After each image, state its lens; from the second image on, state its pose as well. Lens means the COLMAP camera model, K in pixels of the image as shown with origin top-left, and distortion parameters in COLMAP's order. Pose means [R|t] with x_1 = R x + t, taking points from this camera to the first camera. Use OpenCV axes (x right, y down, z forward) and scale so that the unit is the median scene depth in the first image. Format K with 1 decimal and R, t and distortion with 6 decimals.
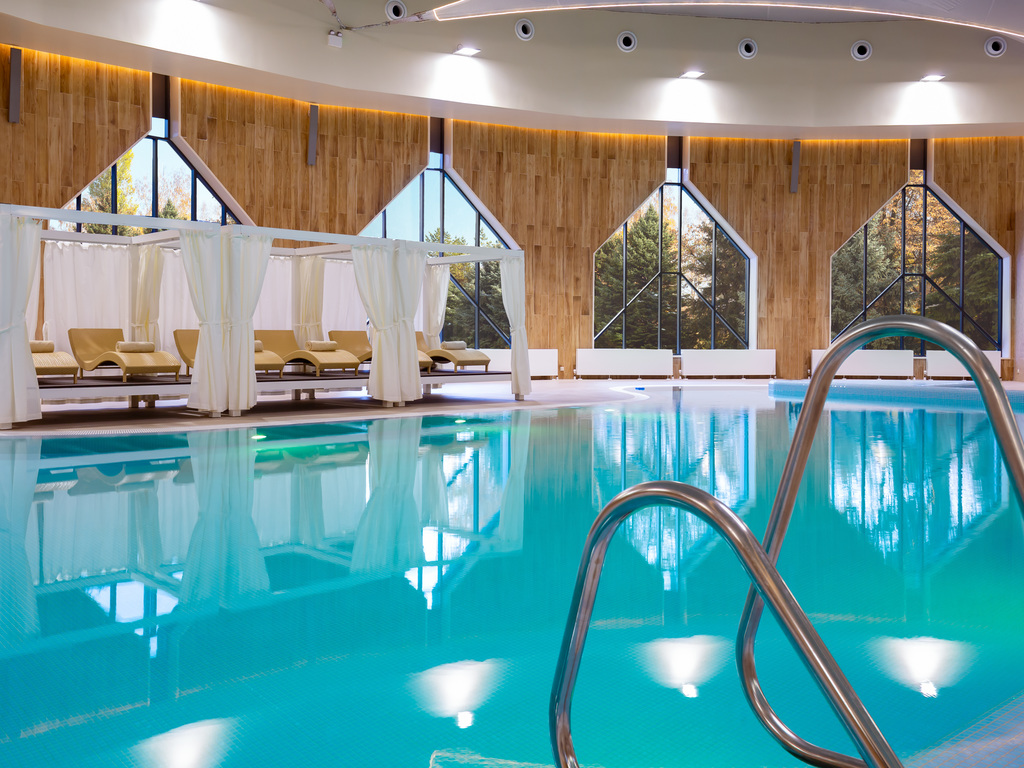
lens RADIAL K [[991.4, 0, 512.1], [0, 991.4, 342.0], [0, 0, 1]] dist [0.072305, -0.001665]
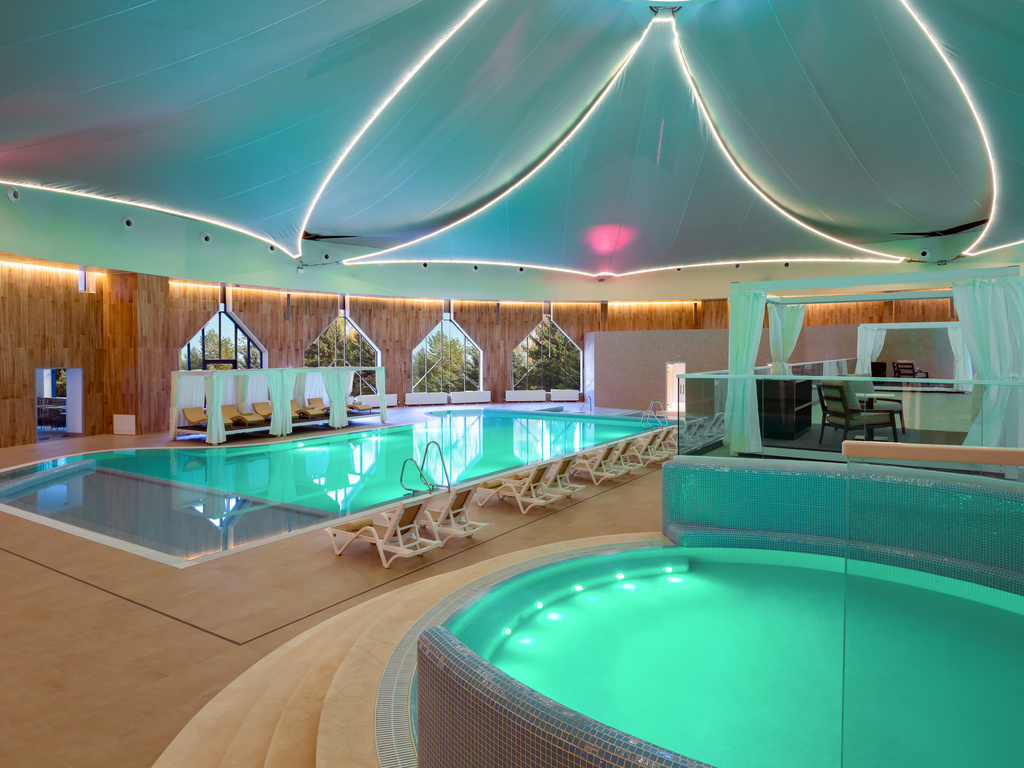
lens RADIAL K [[664.1, 0, 511.6], [0, 664.1, 357.8], [0, 0, 1]] dist [0.044209, 0.000153]
pose [[0.975502, -0.012741, 0.219622, -0.033155], [0.010213, 0.999868, 0.012642, -0.095554], [-0.219754, -0.010089, 0.975503, -0.575984]]
